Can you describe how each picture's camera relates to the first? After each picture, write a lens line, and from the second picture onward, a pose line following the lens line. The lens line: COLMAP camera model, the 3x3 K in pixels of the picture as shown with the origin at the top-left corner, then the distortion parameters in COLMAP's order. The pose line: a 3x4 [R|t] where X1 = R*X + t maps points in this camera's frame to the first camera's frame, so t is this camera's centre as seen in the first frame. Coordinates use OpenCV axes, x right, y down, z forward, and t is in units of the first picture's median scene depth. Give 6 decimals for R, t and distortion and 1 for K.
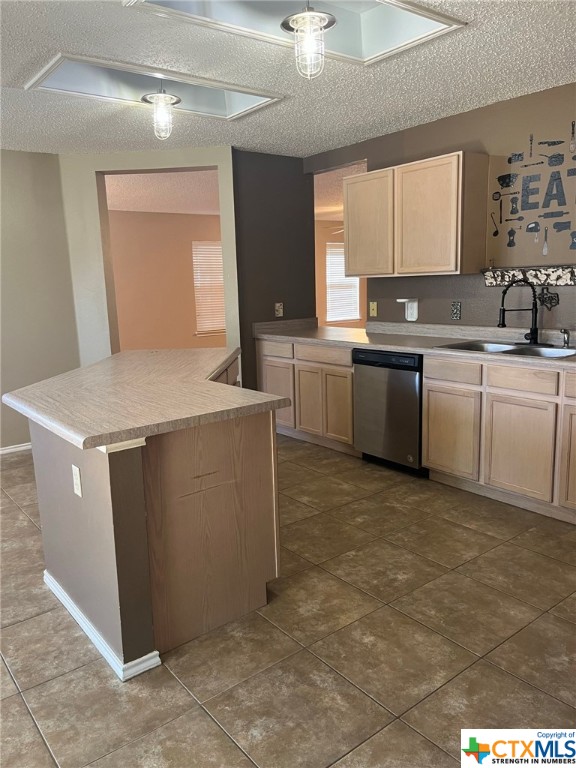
lens RADIAL K [[581.5, 0, 283.8], [0, 581.5, 379.6], [0, 0, 1]] dist [0.059245, -0.087378]
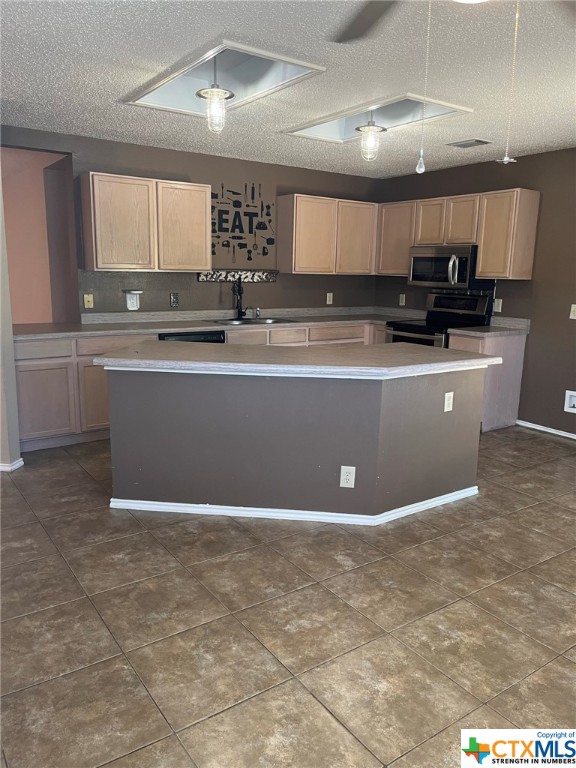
lens RADIAL K [[577.2, 0, 283.6], [0, 577.2, 386.7], [0, 0, 1]] dist [0.050315, -0.077987]
pose [[0.058072, -0.164651, 0.984641, -1.152124], [0.149234, 0.976655, 0.154514, -0.106314], [-0.987095, 0.137969, 0.081288, 0.789285]]
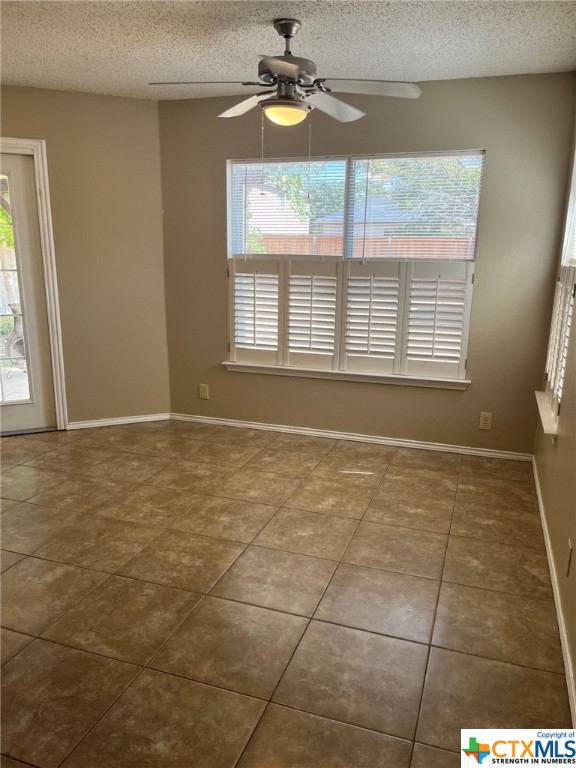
lens RADIAL K [[577.2, 0, 283.6], [0, 577.2, 386.7], [0, 0, 1]] dist [0.050315, -0.077987]
pose [[-0.847080, 0.143469, -0.511735, -0.325555], [-0.078627, 0.918448, 0.387648, -0.243091], [0.525617, 0.368605, -0.766718, 1.399188]]
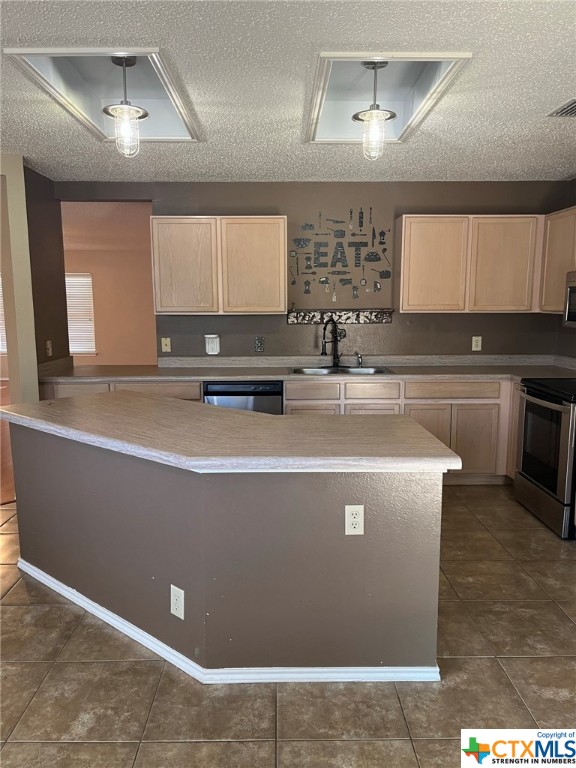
lens RADIAL K [[577.2, 0, 283.6], [0, 577.2, 386.7], [0, 0, 1]] dist [0.050315, -0.077987]
pose [[0.605859, -0.085333, 0.790982, -0.711917], [0.121149, 0.992532, 0.014281, -0.048880], [-0.786294, 0.087174, 0.611672, 0.287326]]
